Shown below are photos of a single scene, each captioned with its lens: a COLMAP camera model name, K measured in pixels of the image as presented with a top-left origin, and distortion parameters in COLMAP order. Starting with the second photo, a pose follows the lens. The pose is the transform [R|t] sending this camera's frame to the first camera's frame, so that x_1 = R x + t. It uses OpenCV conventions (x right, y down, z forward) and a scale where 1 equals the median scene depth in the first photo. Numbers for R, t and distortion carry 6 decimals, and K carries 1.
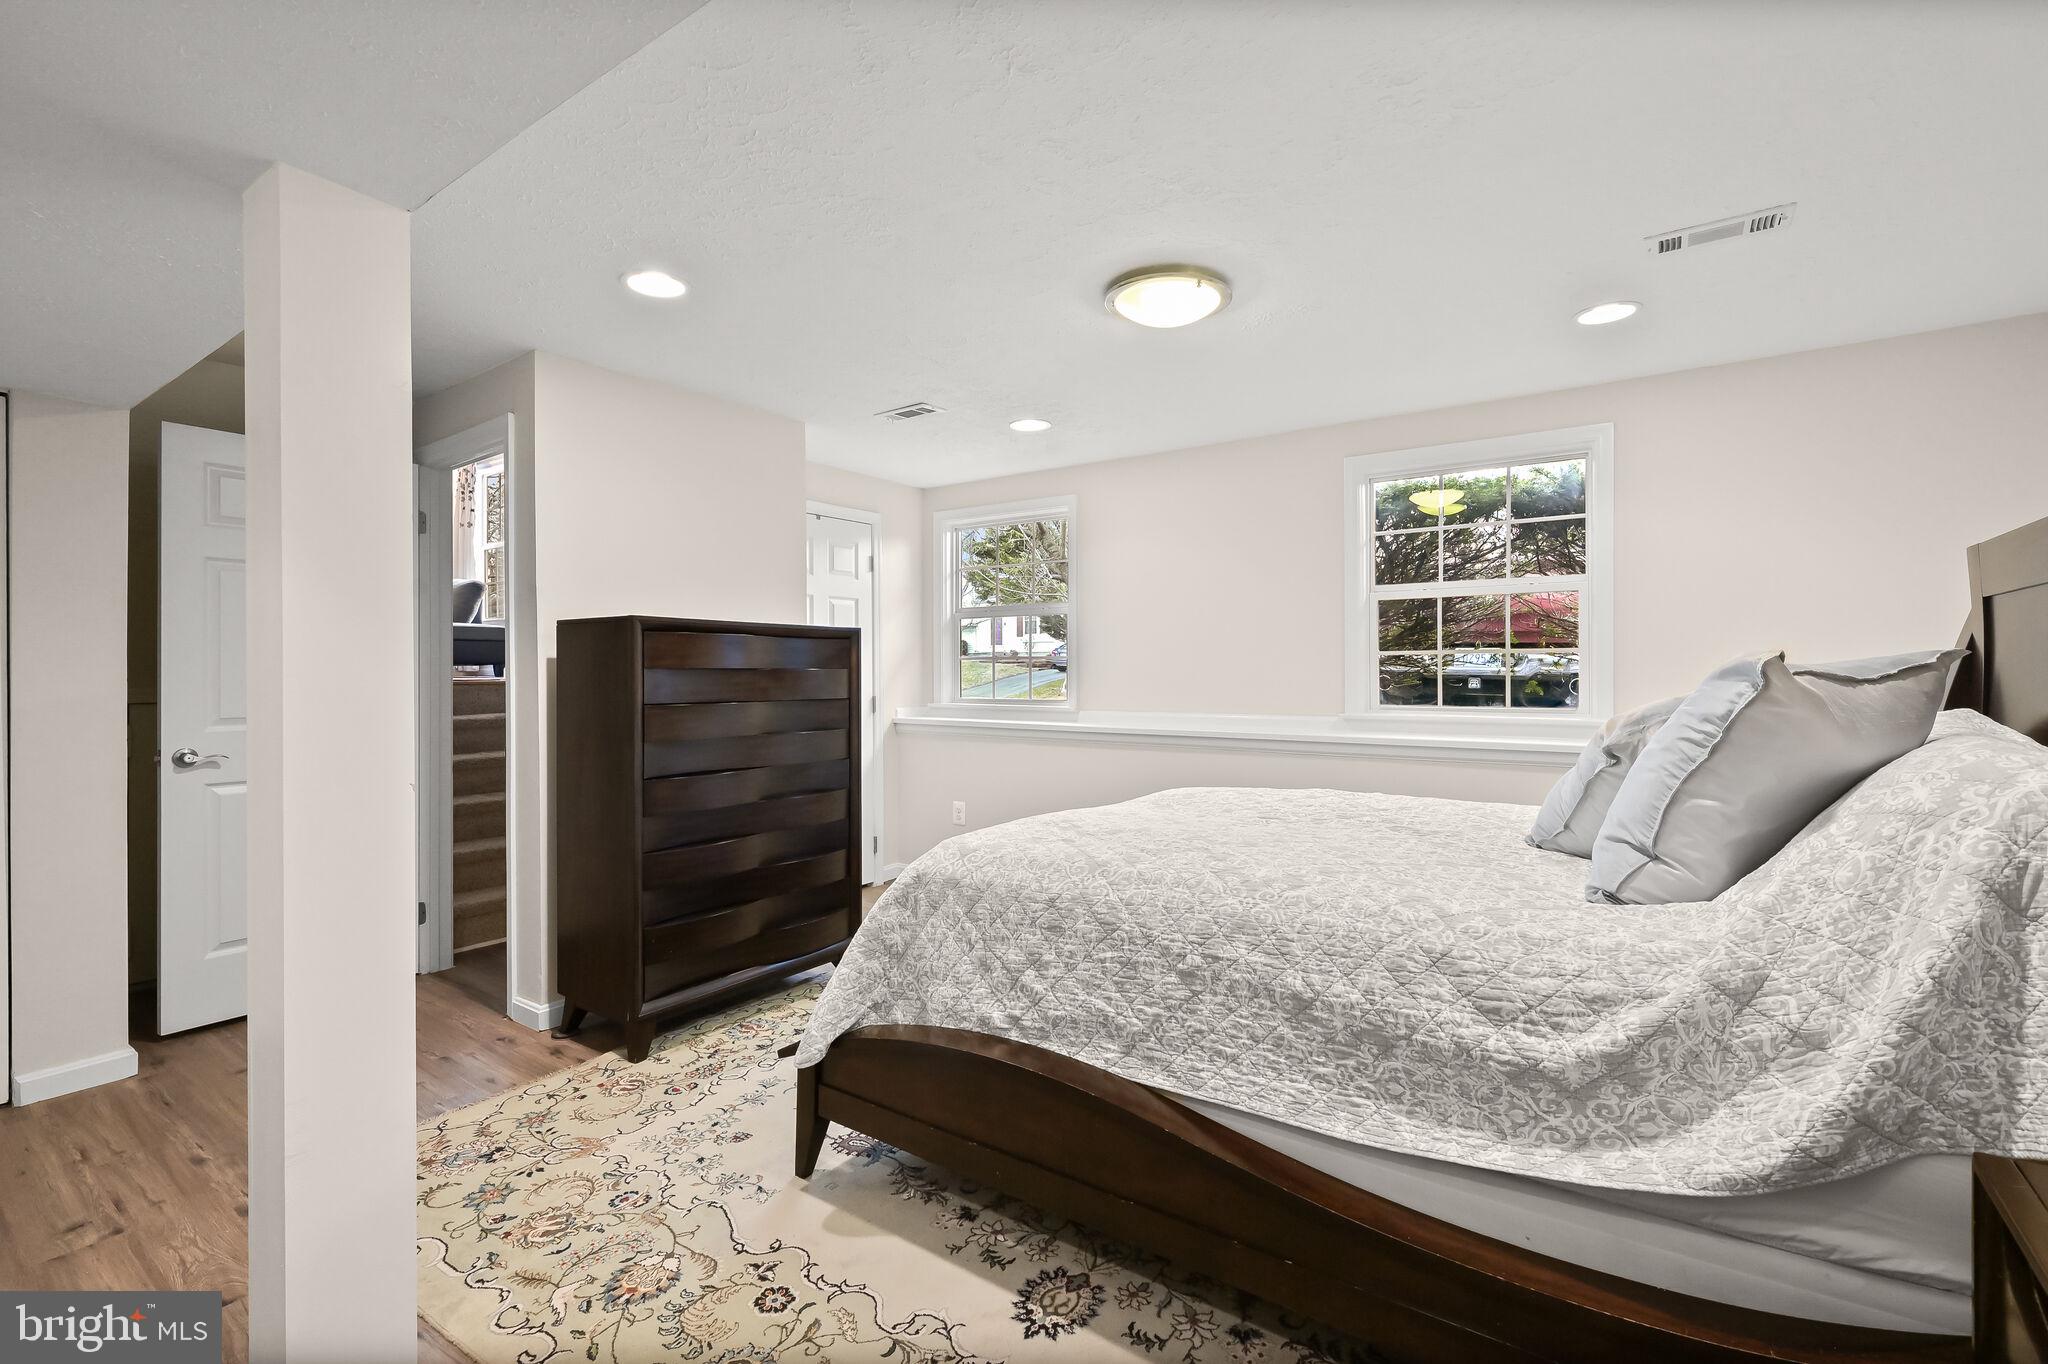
lens RADIAL K [[906.0, 0, 1035.2], [0, 906.0, 686.8], [0, 0, 1]] dist [-0.001350, 0.000384]
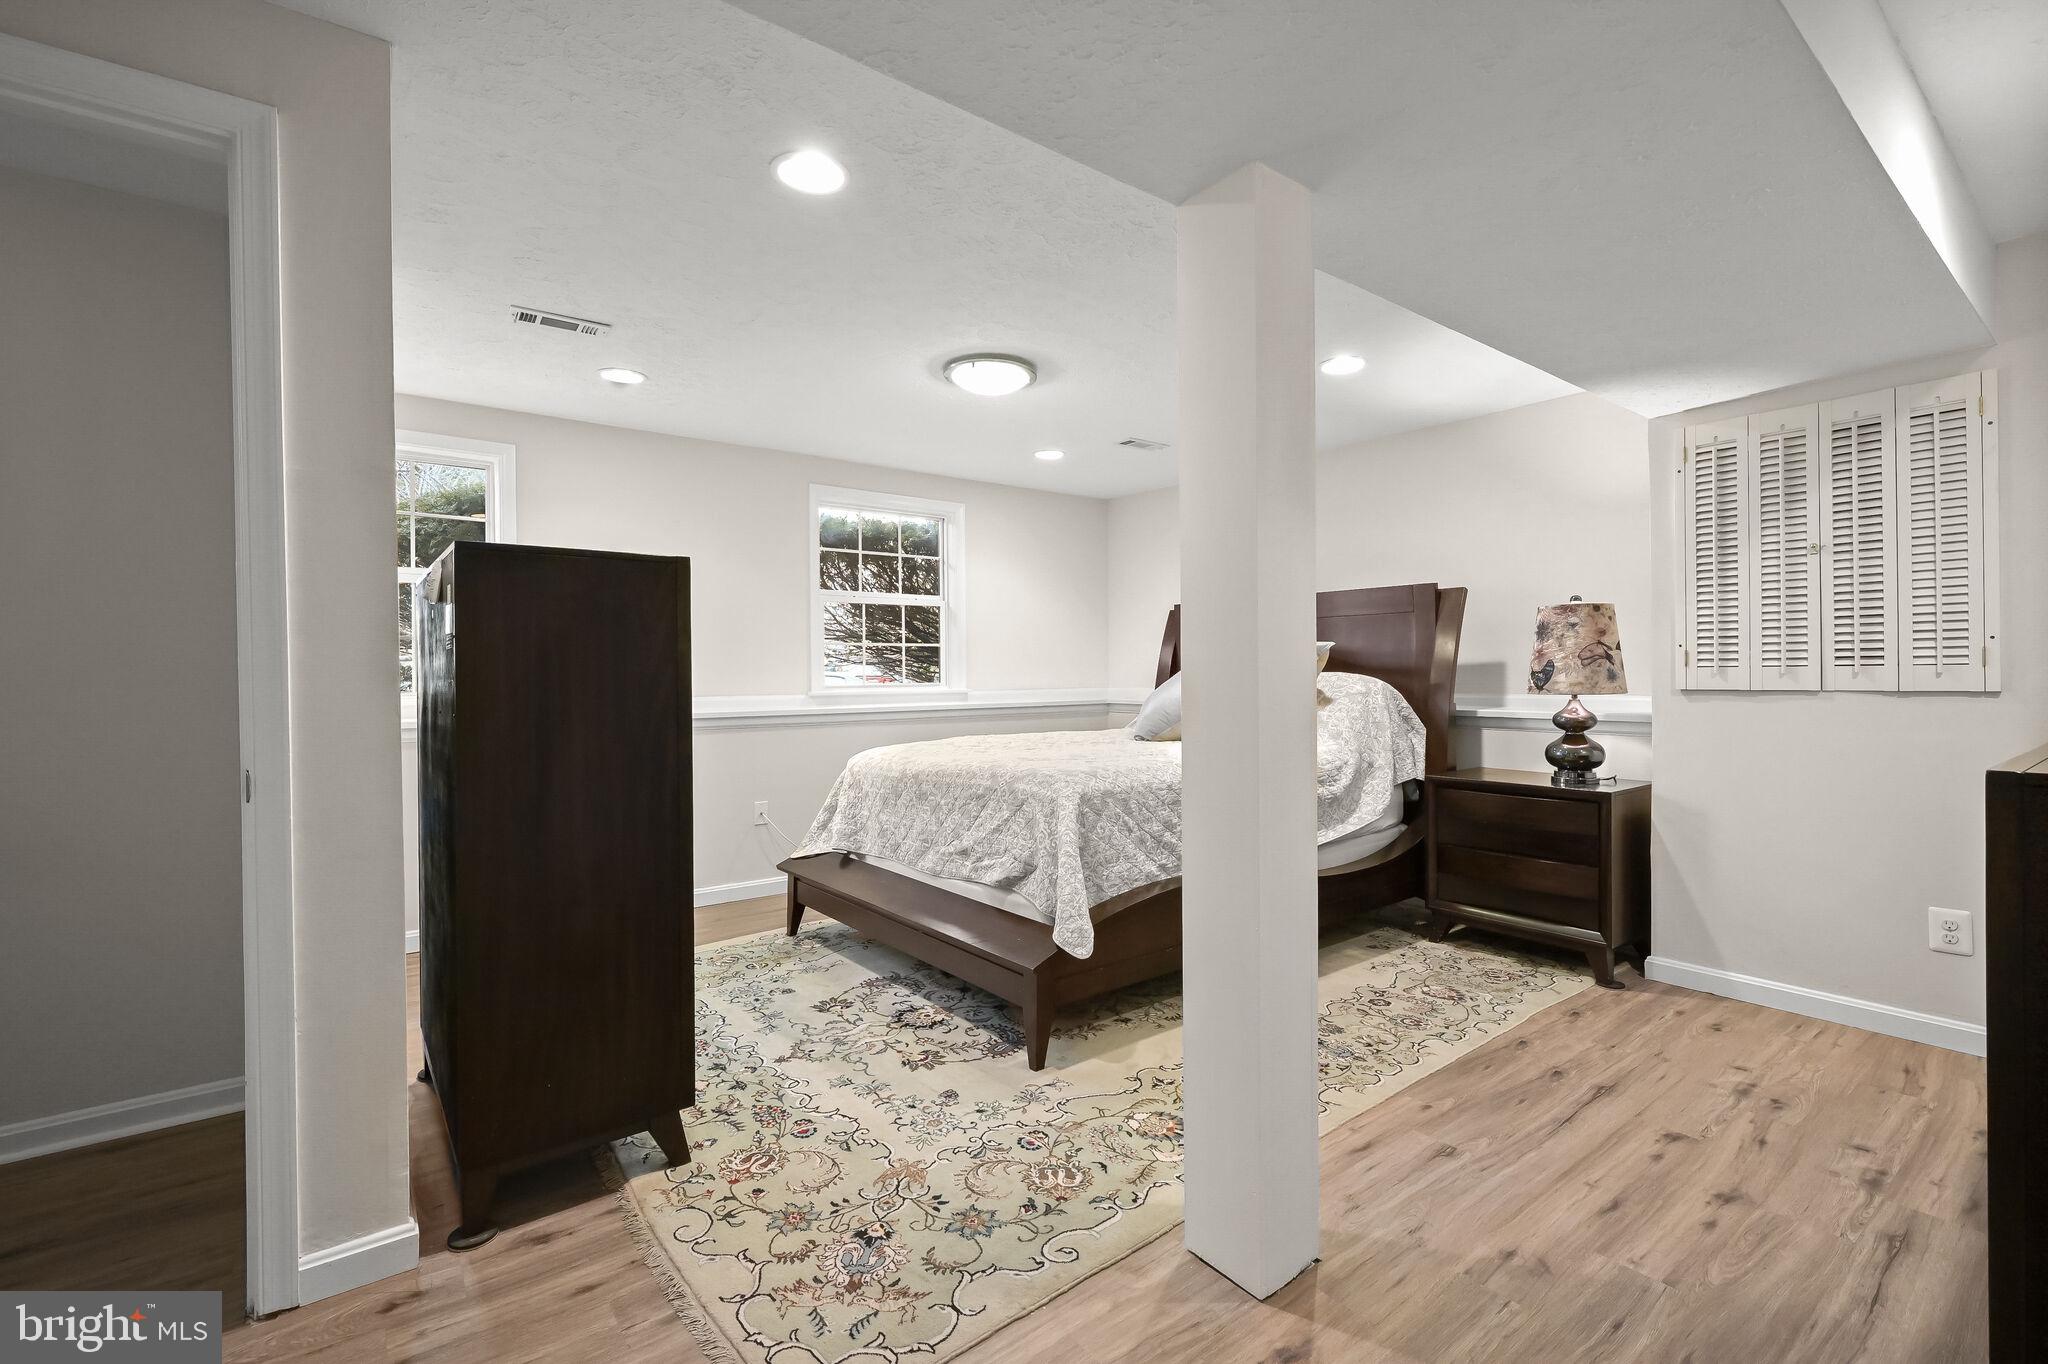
lens RADIAL K [[906.0, 0, 1035.2], [0, 906.0, 686.8], [0, 0, 1]] dist [-0.001350, 0.000384]
pose [[0.288858, -0.015325, 0.957249, -1.484038], [0.020376, 0.999744, 0.009856, 0.035627], [-0.957155, 0.016658, 0.289097, 0.710245]]
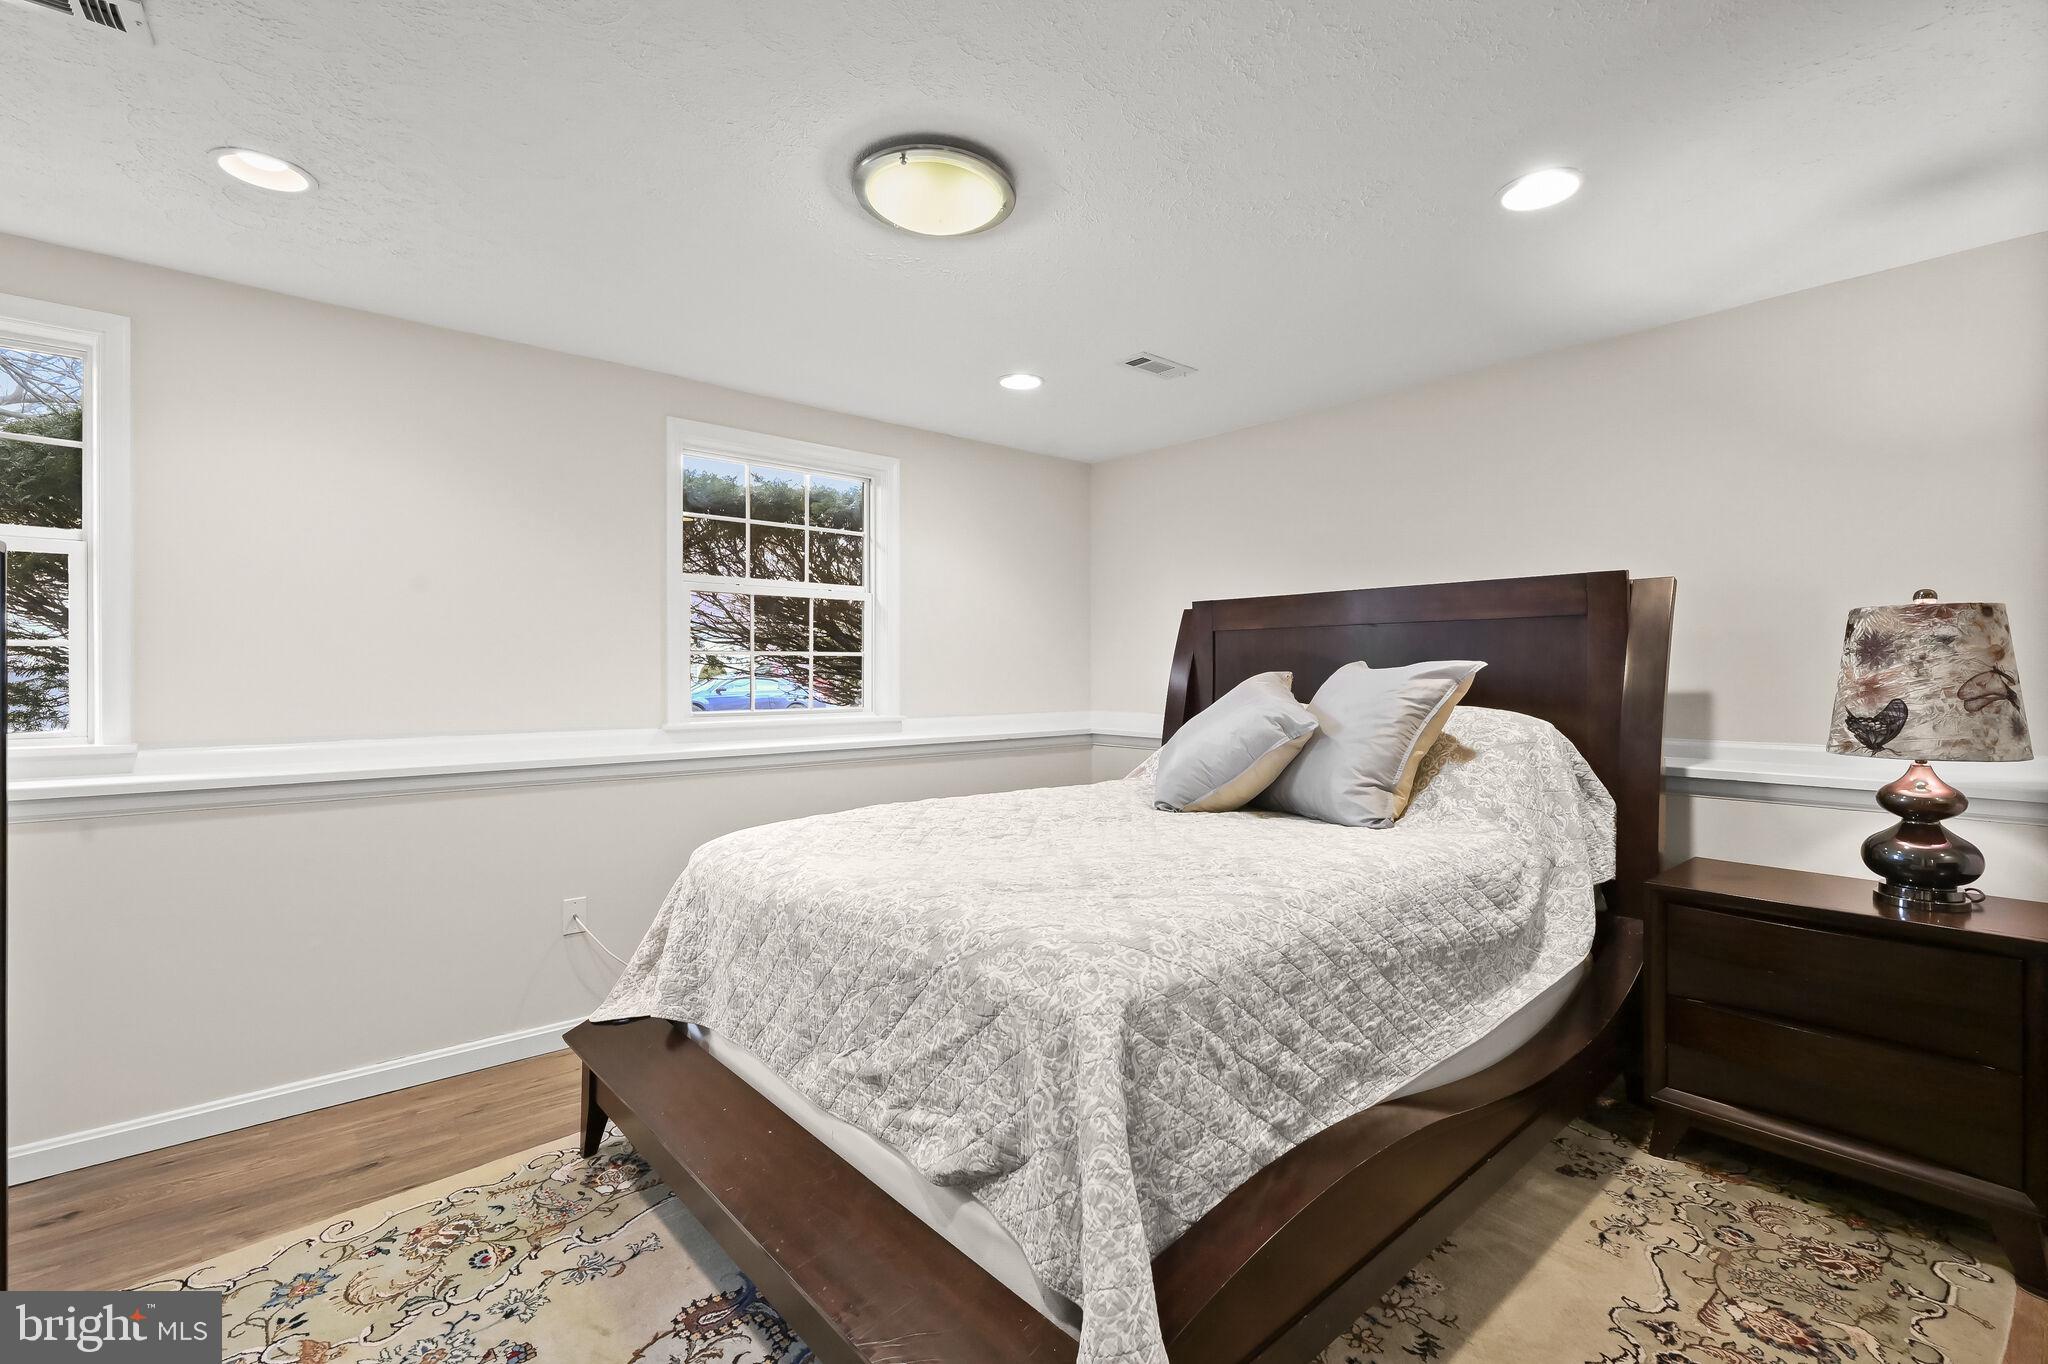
lens RADIAL K [[906.8, 0, 1030.8], [0, 906.8, 677.5], [0, 0, 1]] dist [-0.000461, -0.000022]
pose [[0.235900, -0.003495, 0.971771, -0.768559], [0.013681, 0.999906, 0.000276, -0.014812], [-0.971681, 0.013230, 0.235925, 0.958891]]
